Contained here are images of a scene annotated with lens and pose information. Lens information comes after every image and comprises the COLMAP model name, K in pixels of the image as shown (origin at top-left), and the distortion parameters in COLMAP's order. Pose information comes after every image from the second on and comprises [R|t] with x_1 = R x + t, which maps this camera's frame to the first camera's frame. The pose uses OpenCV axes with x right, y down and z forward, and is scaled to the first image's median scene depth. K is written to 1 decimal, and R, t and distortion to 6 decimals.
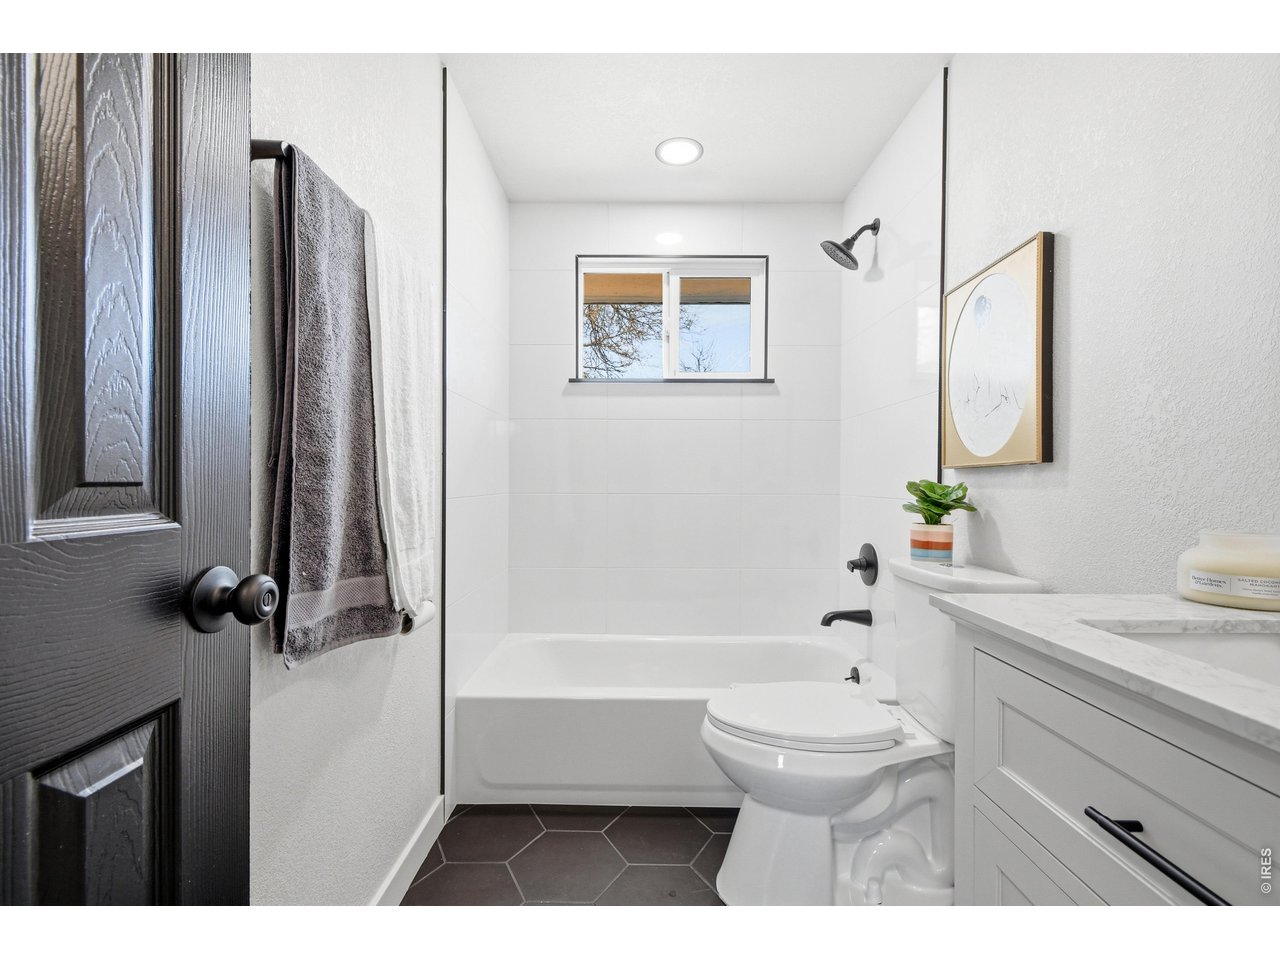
lens RADIAL K [[568.8, 0, 634.8], [0, 568.8, 482.8], [0, 0, 1]] dist [0.010687, -0.006430]
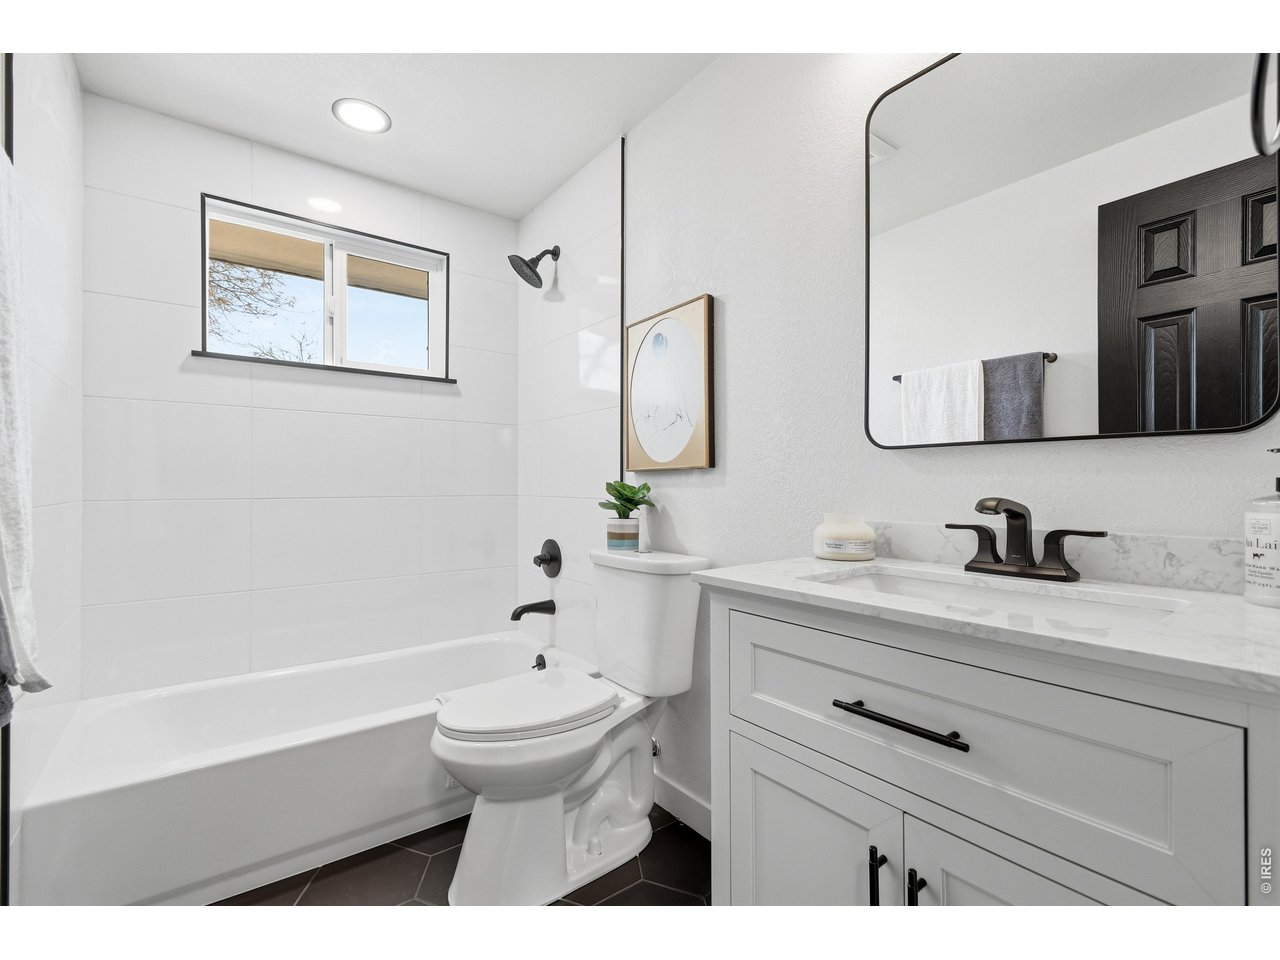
lens RADIAL K [[568.8, 0, 630.0], [0, 568.8, 481.7], [0, 0, 1]] dist [0.010687, -0.006430]
pose [[0.799067, -0.001101, 0.601242, -0.180368], [0.004643, 0.999980, -0.004340, 0.001362], [-0.601225, 0.006259, 0.799056, 0.045521]]
